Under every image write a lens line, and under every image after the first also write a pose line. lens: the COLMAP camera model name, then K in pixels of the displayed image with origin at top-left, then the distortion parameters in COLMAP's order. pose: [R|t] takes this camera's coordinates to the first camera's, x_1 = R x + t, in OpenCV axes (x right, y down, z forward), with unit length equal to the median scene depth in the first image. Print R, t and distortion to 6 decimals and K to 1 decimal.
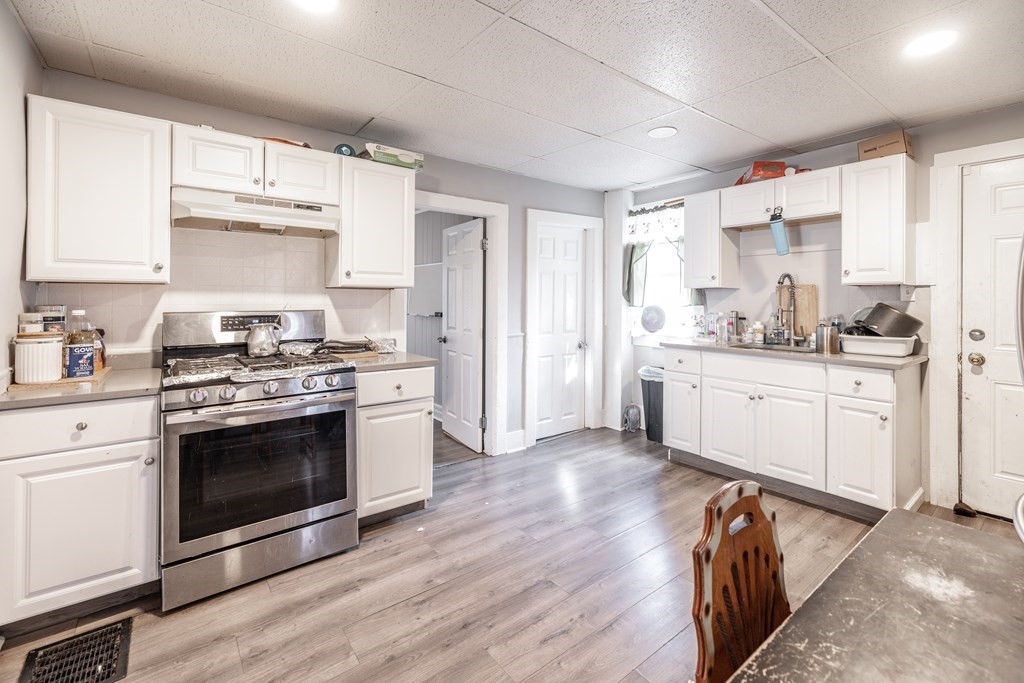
lens RADIAL K [[441.1, 0, 503.2], [0, 441.1, 299.1], [0, 0, 1]] dist [-0.001278, 0.000533]
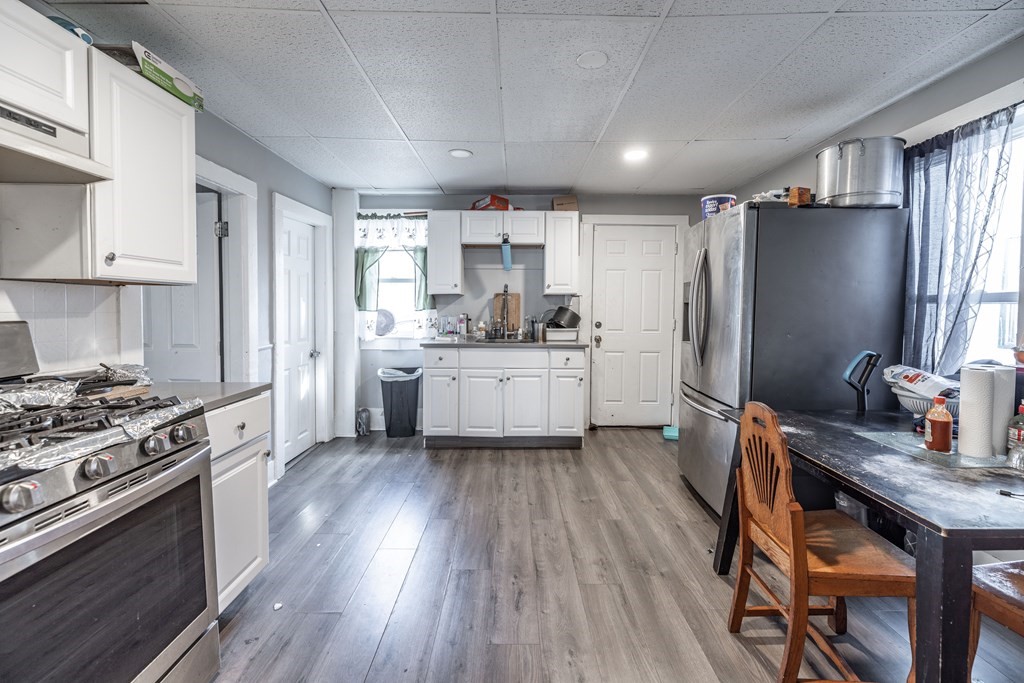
lens RADIAL K [[441.1, 0, 505.2], [0, 441.1, 324.4], [0, 0, 1]] dist [-0.001278, 0.000533]
pose [[0.612754, -0.032924, 0.789588, -0.406255], [-0.002929, 0.999030, 0.043931, 0.003656], [-0.790268, -0.029232, 0.612063, 0.185085]]
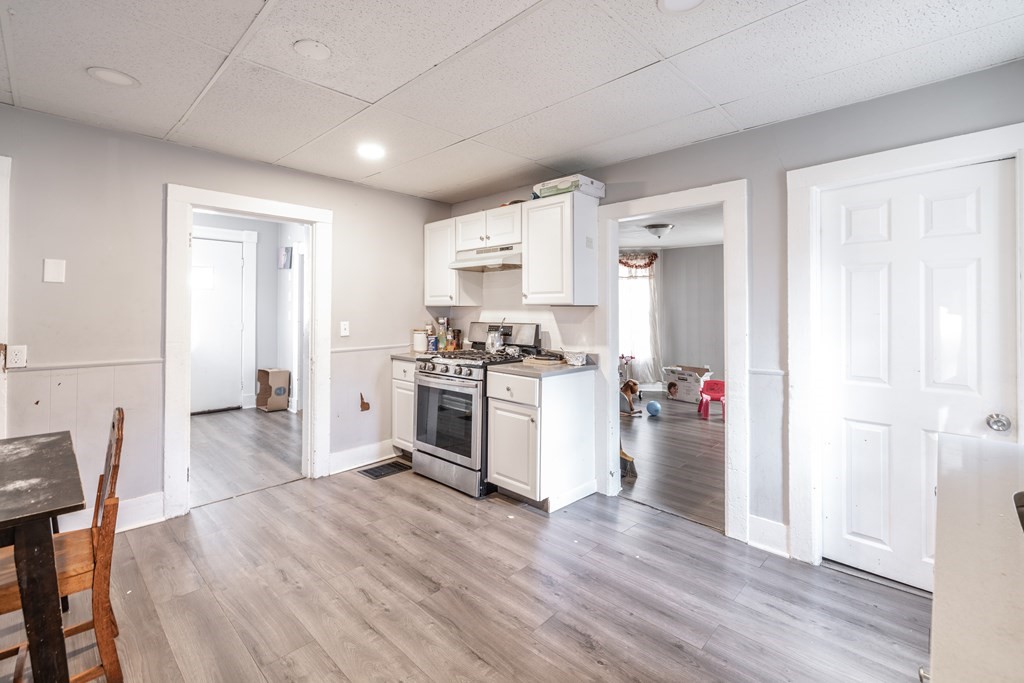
lens RADIAL K [[441.1, 0, 517.4], [0, 441.1, 307.8], [0, 0, 1]] dist [-0.001278, 0.000533]
pose [[0.176712, -0.012831, -0.984179, 0.723995], [-0.003960, 0.999898, -0.013747, -0.002589], [0.984255, 0.006326, 0.176643, 0.621840]]
